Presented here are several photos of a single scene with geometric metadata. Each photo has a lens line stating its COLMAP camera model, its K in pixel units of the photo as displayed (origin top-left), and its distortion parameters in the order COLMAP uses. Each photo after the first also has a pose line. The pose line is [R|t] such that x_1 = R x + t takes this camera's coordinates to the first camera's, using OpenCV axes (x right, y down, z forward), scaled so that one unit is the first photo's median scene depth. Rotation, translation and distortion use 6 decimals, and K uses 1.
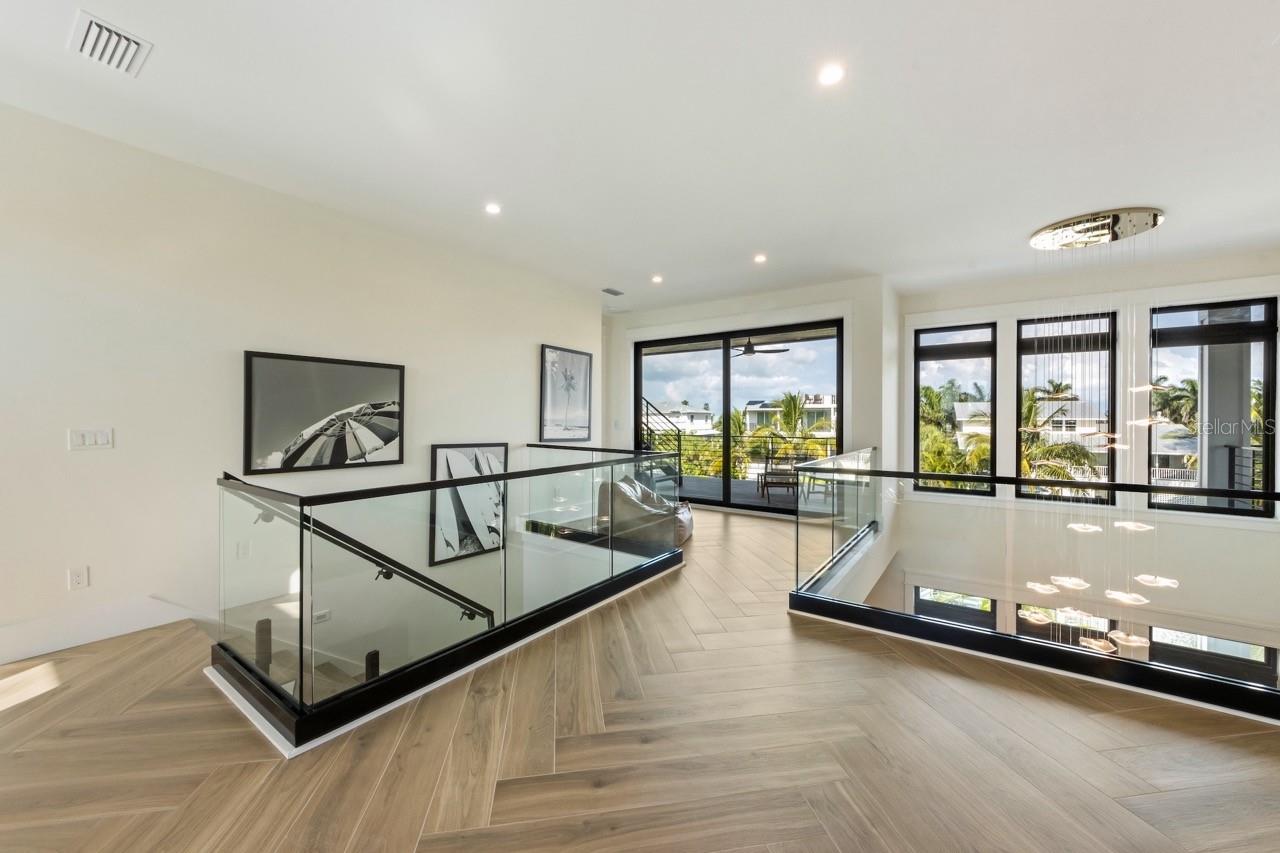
lens RADIAL K [[486.6, 0, 646.0], [0, 486.6, 421.6], [0, 0, 1]] dist [-0.003865, -0.000068]
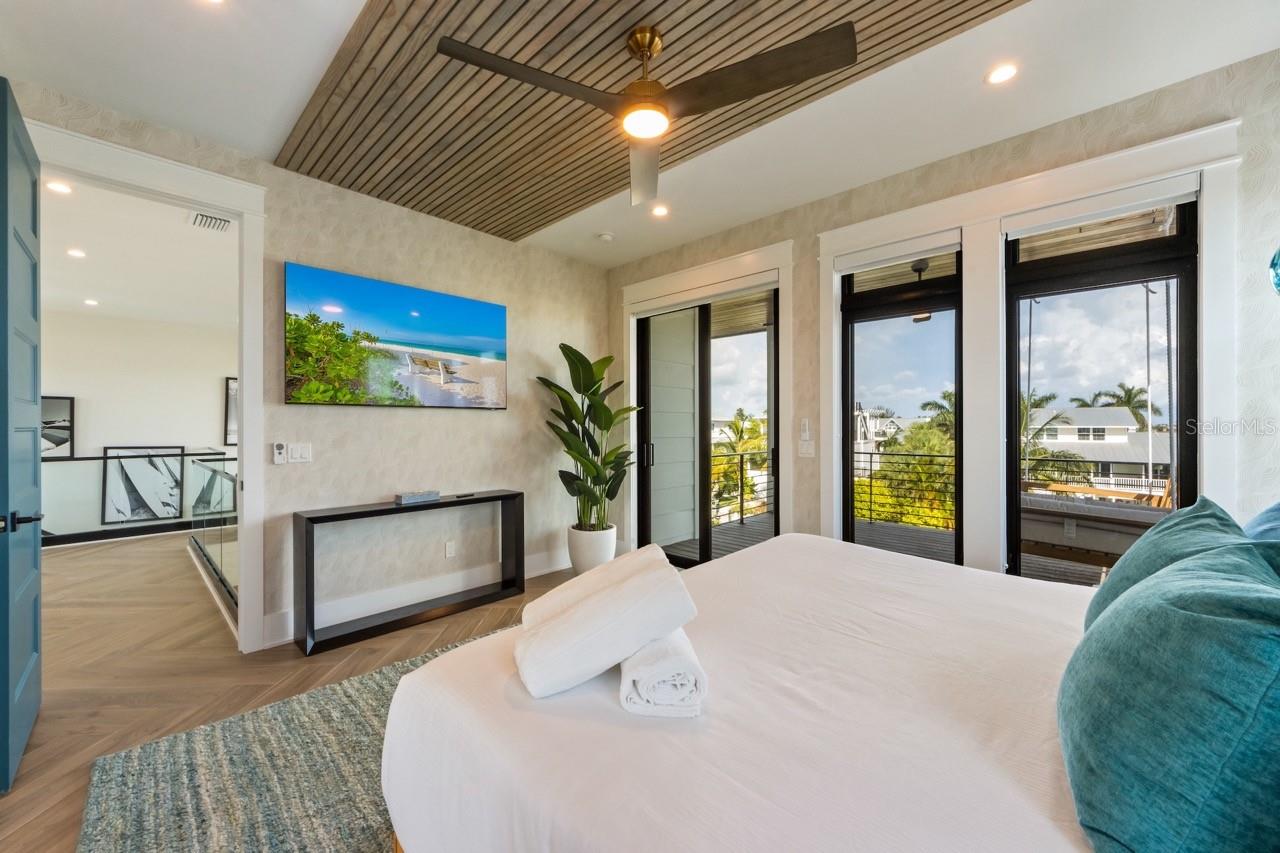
lens RADIAL K [[486.6, 0, 642.1], [0, 486.6, 428.3], [0, 0, 1]] dist [-0.003865, -0.000068]
pose [[0.990485, -0.001387, -0.137614, 1.322533], [0.001002, 0.999995, -0.002864, -0.004928], [0.137617, 0.002699, 0.990482, -0.267219]]
